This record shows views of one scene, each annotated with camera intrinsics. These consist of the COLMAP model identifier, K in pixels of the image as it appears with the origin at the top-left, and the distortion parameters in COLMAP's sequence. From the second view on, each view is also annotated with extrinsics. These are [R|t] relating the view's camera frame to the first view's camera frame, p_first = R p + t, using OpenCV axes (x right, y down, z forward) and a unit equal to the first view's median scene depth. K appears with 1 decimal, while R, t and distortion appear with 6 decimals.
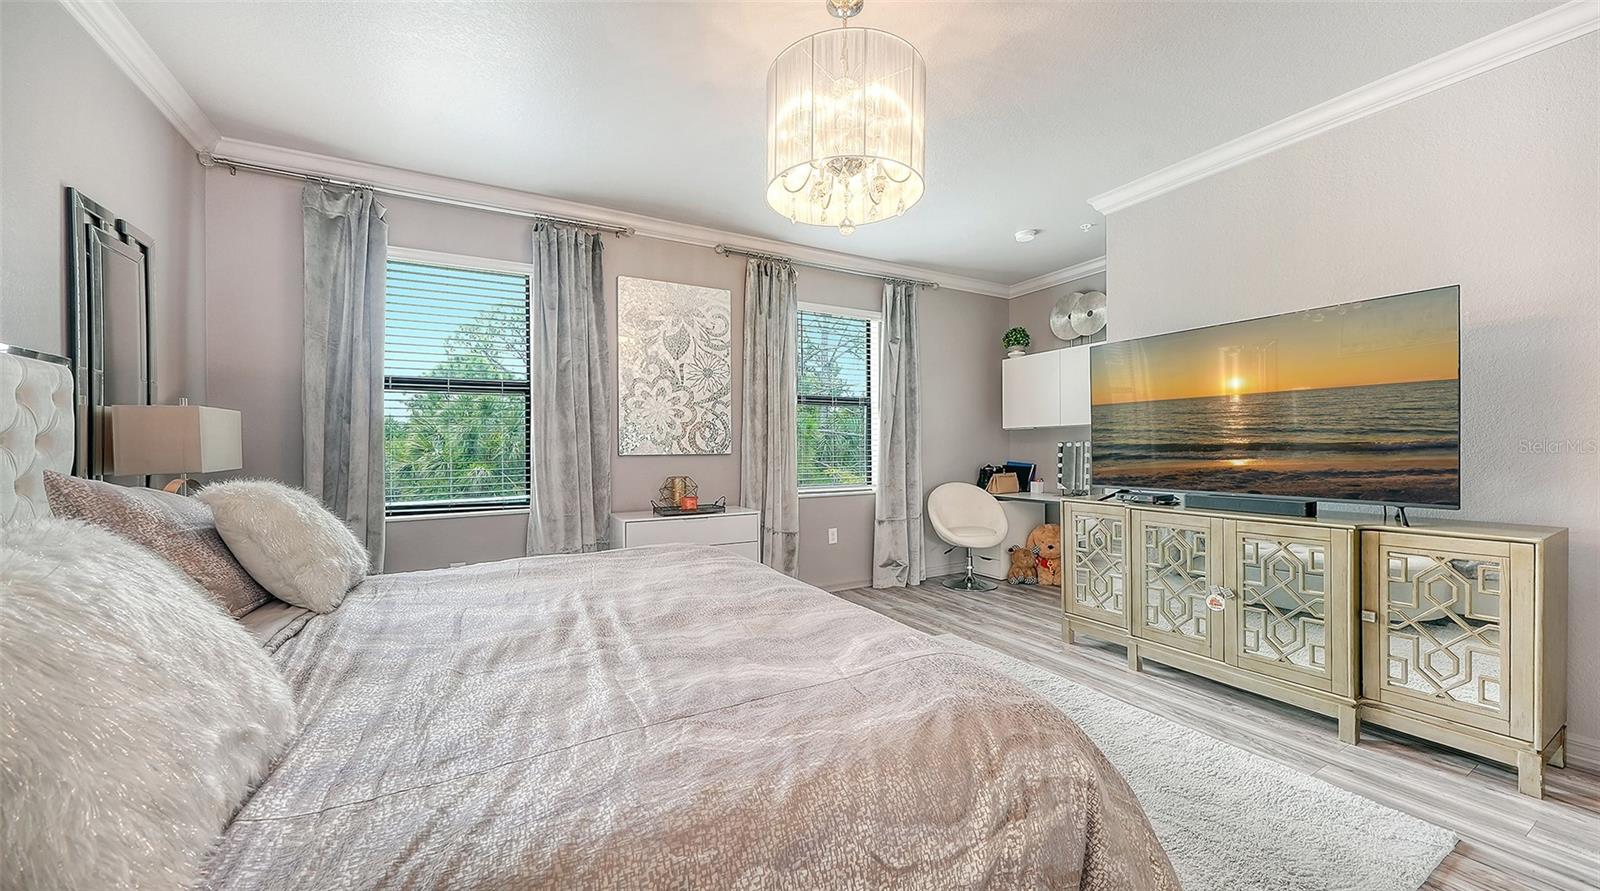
lens RADIAL K [[558.4, 0, 790.7], [0, 558.4, 447.7], [0, 0, 1]] dist [-0.006801, -0.000424]
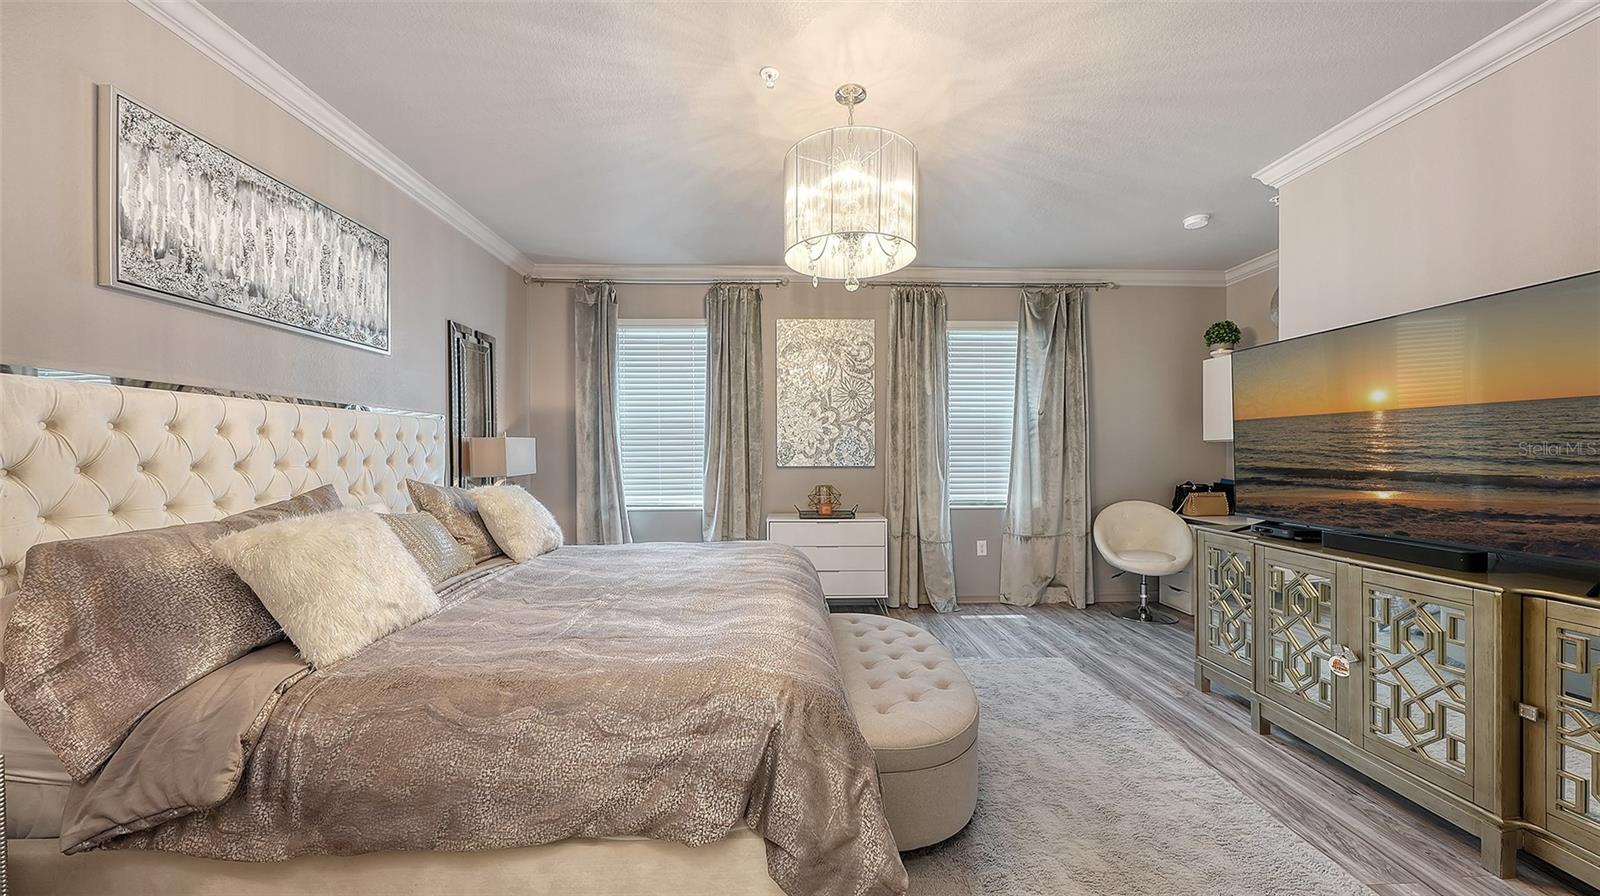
lens RADIAL K [[558.4, 0, 807.5], [0, 558.4, 446.8], [0, 0, 1]] dist [-0.006801, -0.000424]
pose [[0.892599, 0.001724, -0.450848, 0.300936], [-0.003457, 0.999989, -0.003020, -0.026263], [0.450838, 0.004255, 0.892595, -0.056542]]
